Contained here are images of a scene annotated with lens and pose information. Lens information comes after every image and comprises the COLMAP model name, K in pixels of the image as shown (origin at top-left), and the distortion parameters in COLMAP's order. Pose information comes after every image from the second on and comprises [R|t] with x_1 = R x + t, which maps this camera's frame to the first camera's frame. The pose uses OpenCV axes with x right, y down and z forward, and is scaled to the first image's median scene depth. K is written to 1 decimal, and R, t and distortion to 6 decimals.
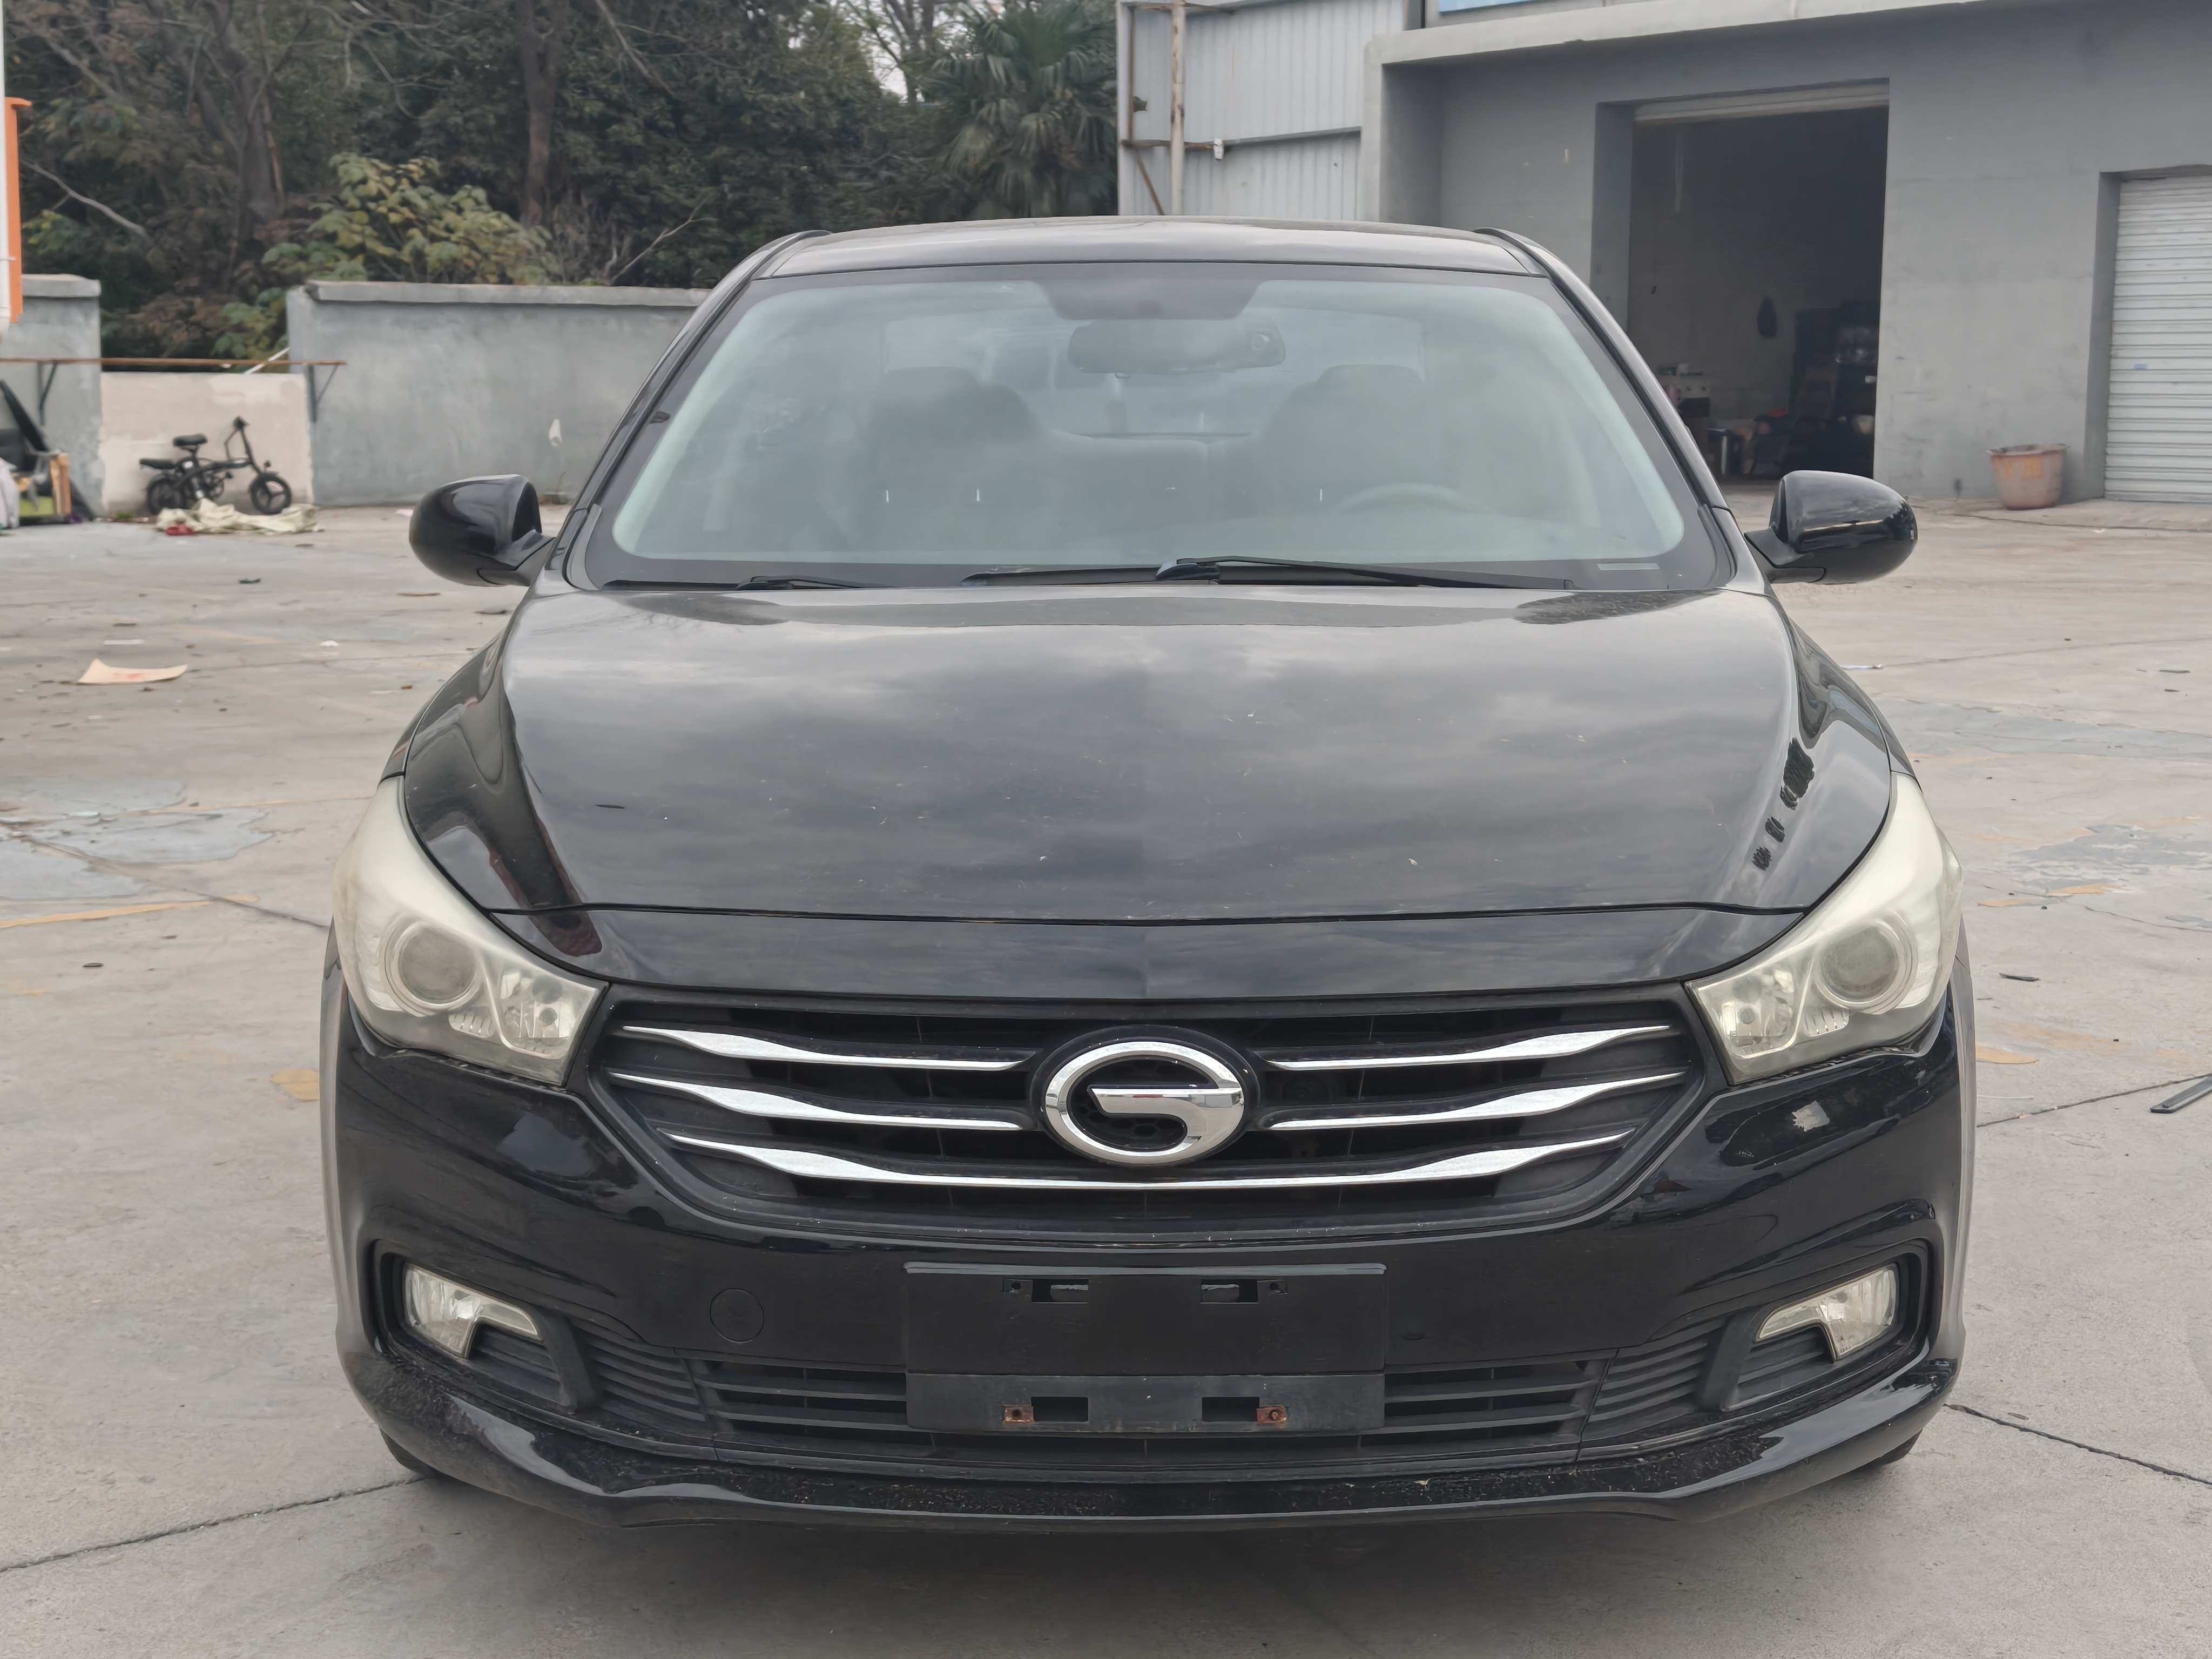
lens RADIAL K [[3111.4, 0, 1105.3], [0, 3111.4, 833.7], [0, 0, 1]] dist [0.009500, 0.000000]
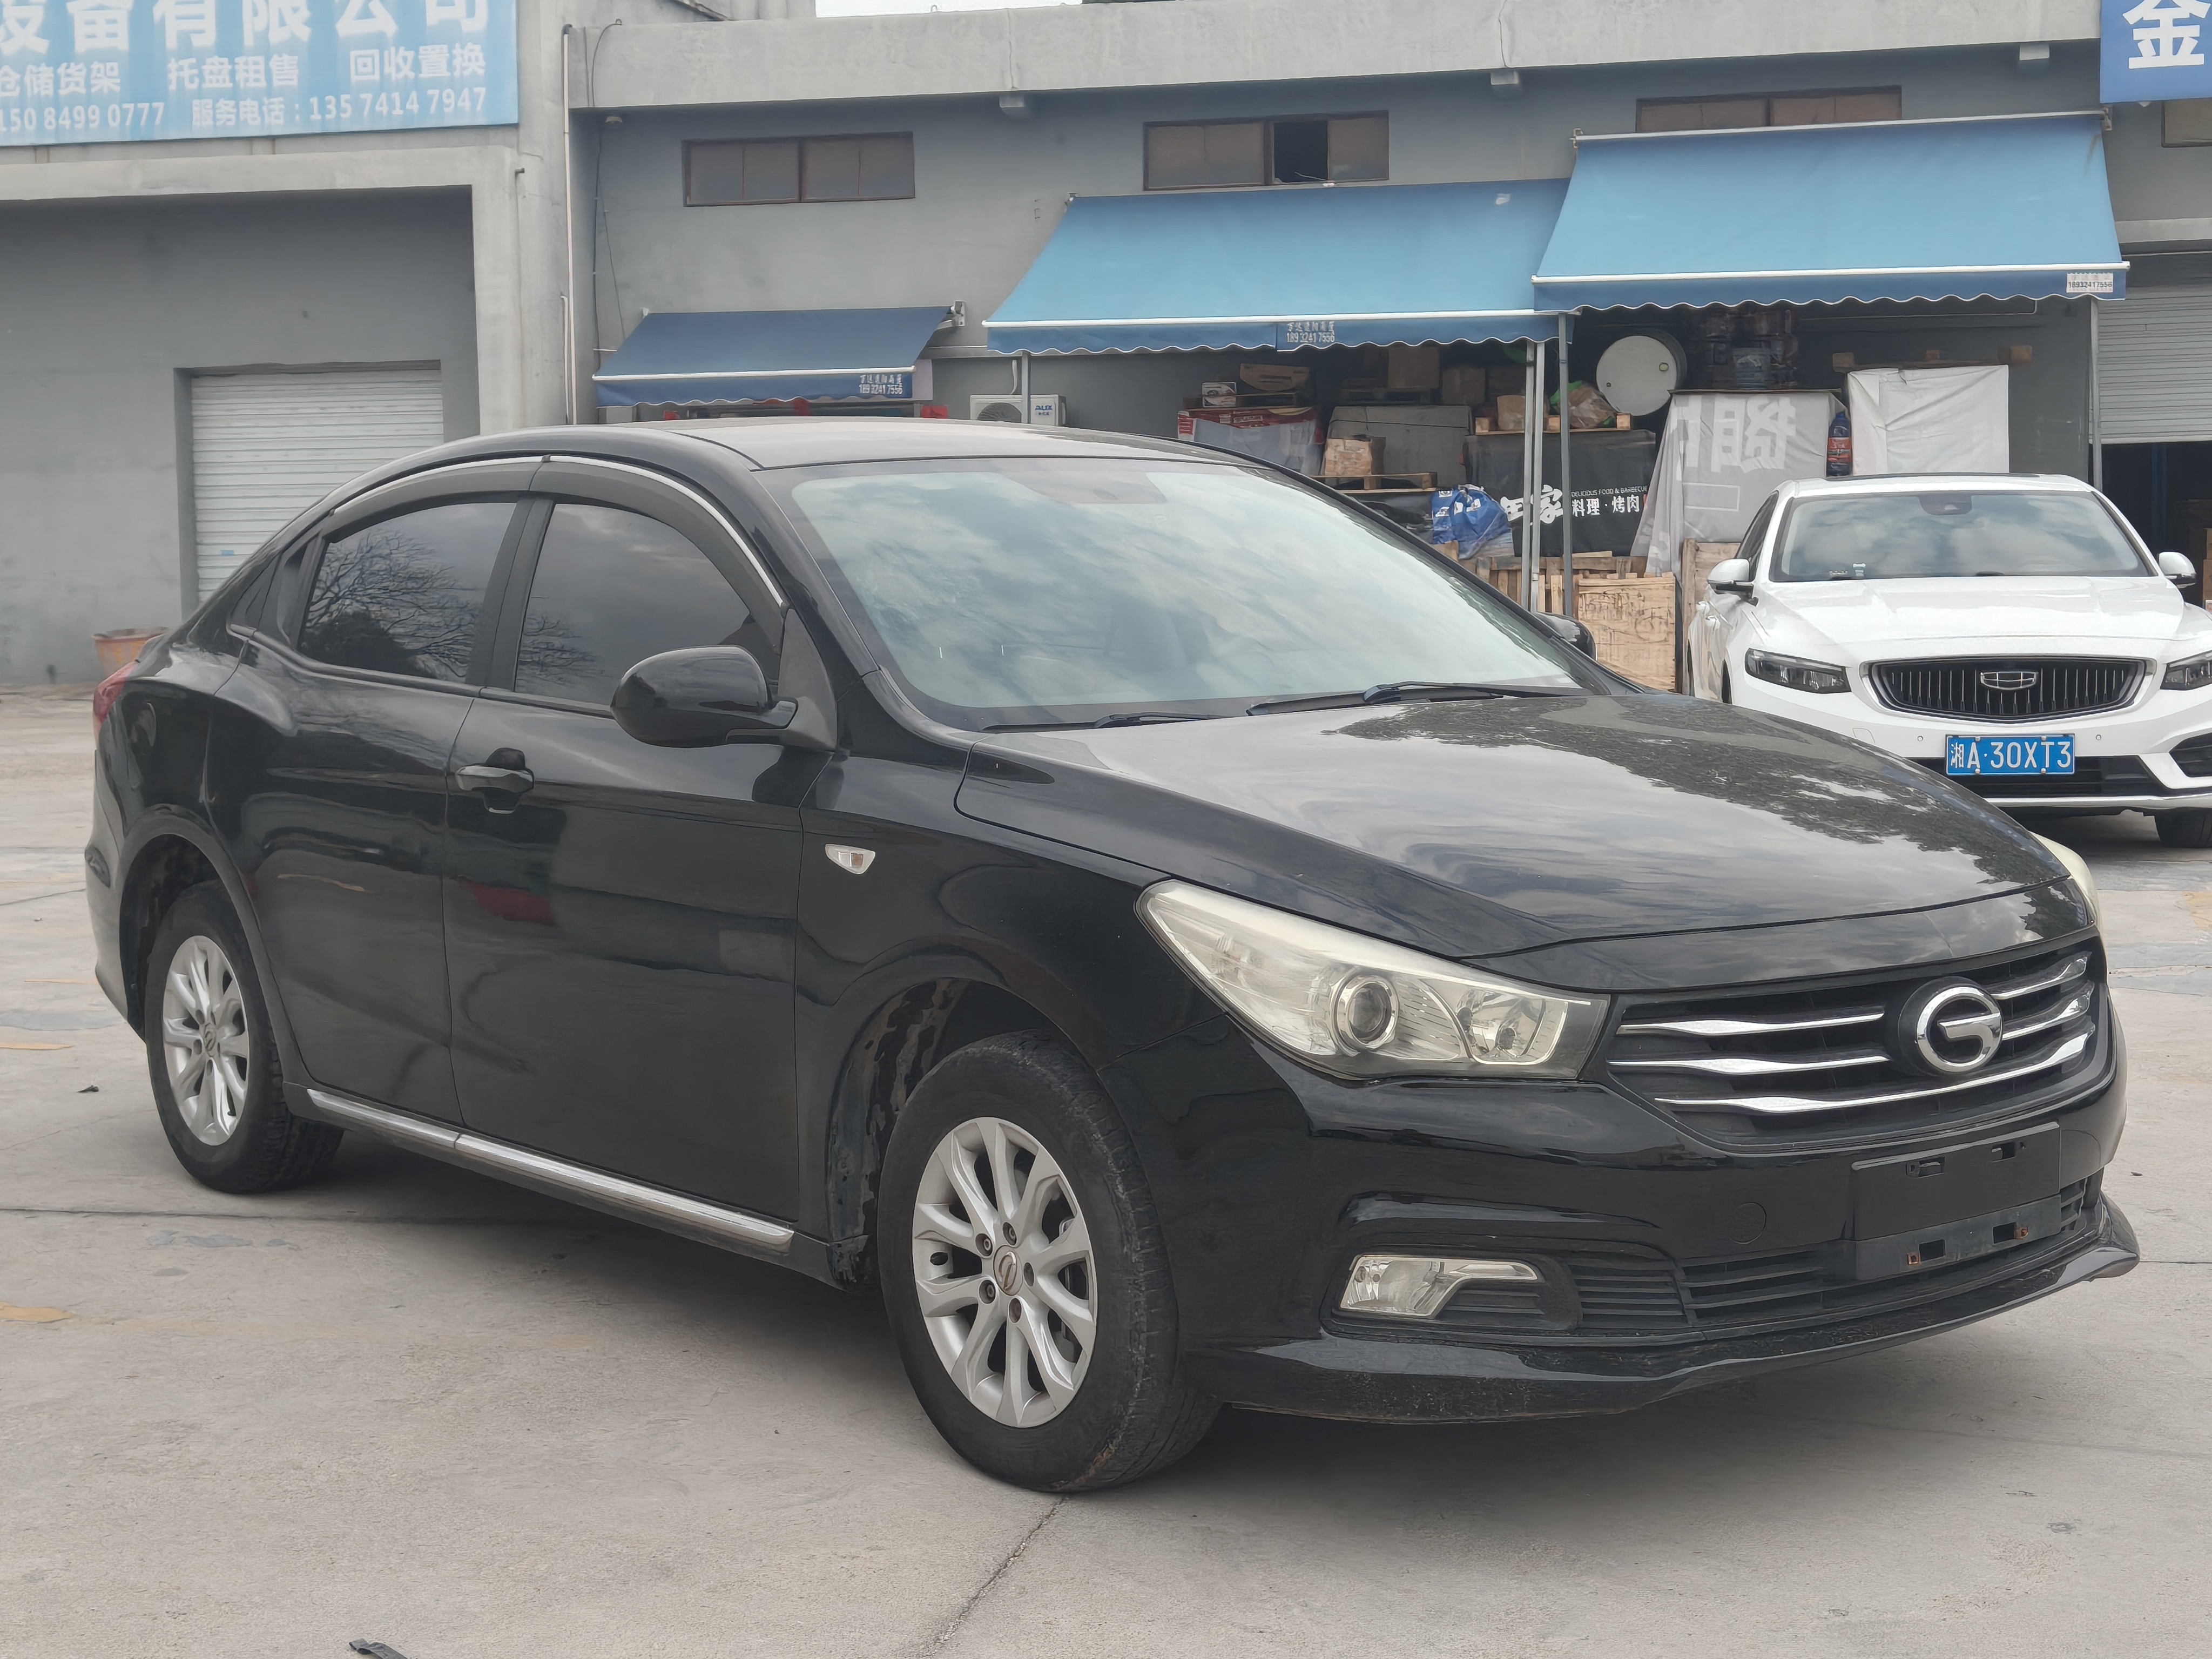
lens RADIAL K [[3111.4, 0, 1107.5], [0, 3111.4, 825.5], [0, 0, 1]] dist [0.009500, 0.000000]
pose [[0.778529, -0.062759, 0.624463, -1.128105], [0.101547, 0.994474, -0.026655, -0.009942], [-0.619339, 0.084164, 0.780600, 0.091212]]
